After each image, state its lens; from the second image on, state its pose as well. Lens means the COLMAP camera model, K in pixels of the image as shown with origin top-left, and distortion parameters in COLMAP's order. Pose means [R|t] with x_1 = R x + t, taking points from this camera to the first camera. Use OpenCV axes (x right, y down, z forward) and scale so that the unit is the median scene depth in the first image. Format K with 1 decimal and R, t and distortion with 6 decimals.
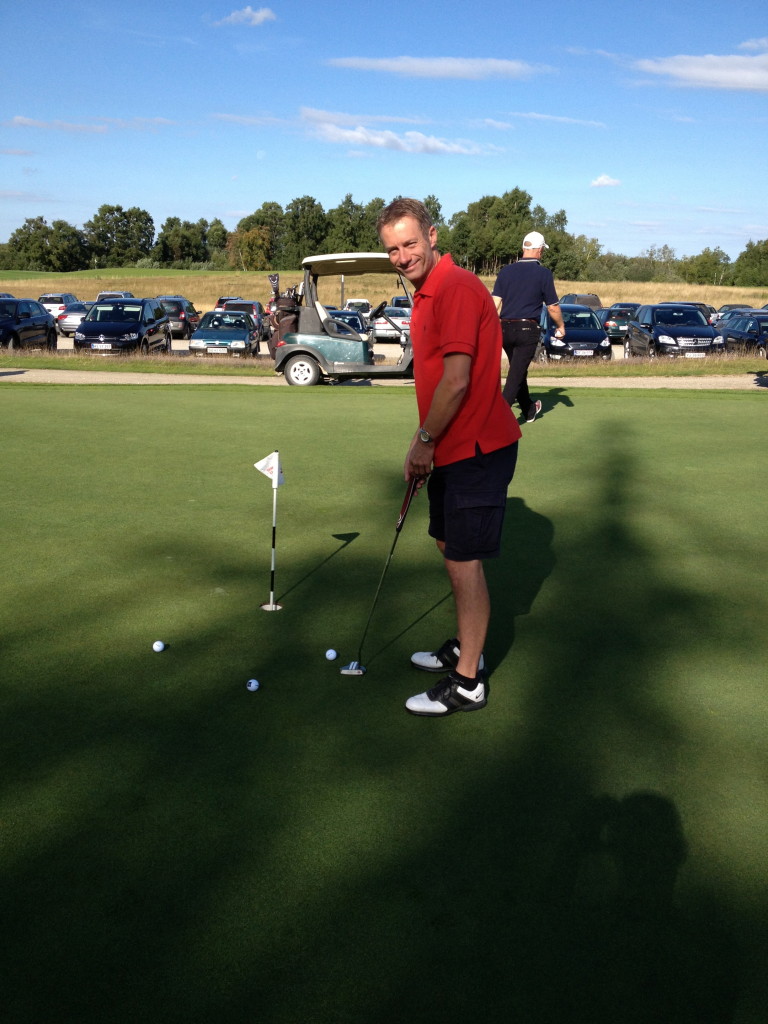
lens RADIAL K [[1000.0, 0, 384.0], [0, 1000.0, 512.0], [0, 0, 1]] dist [0.151983, -0.328652]
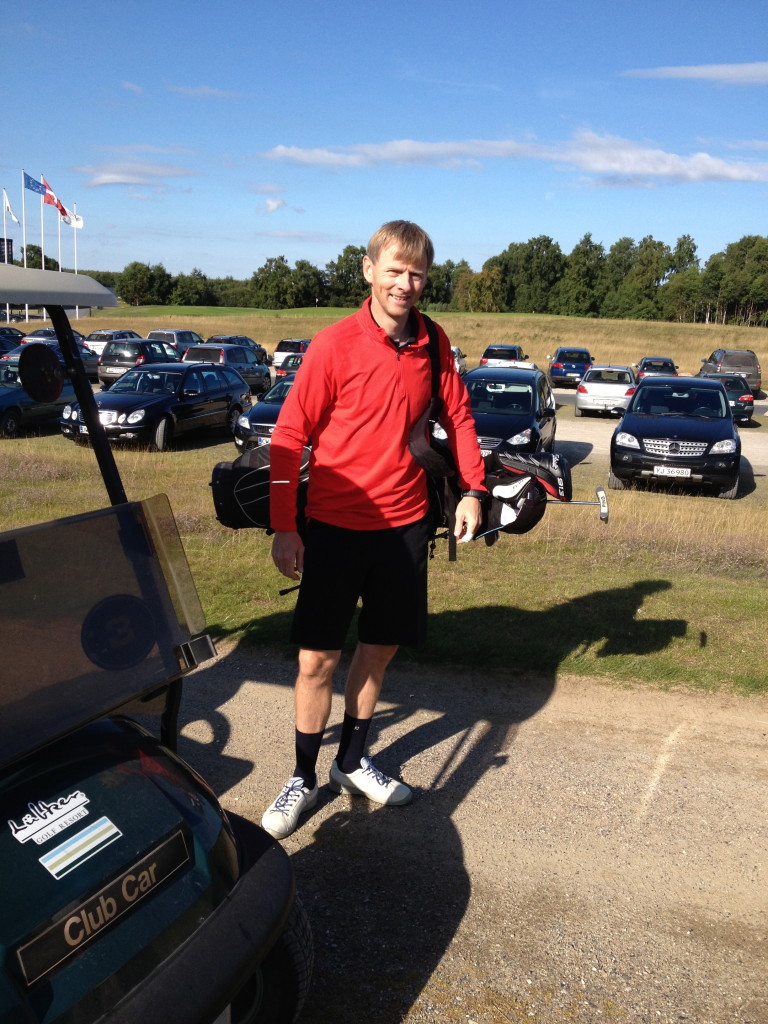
lens RADIAL K [[976.2, 0, 384.0], [0, 976.2, 512.0], [0, 0, 1]] dist [0.132045, -0.293290]
pose [[0.955219, 0.083064, -0.284003, 0.064393], [-0.093054, 0.995421, -0.021843, -0.021911], [0.280889, 0.047292, 0.958574, 0.089830]]
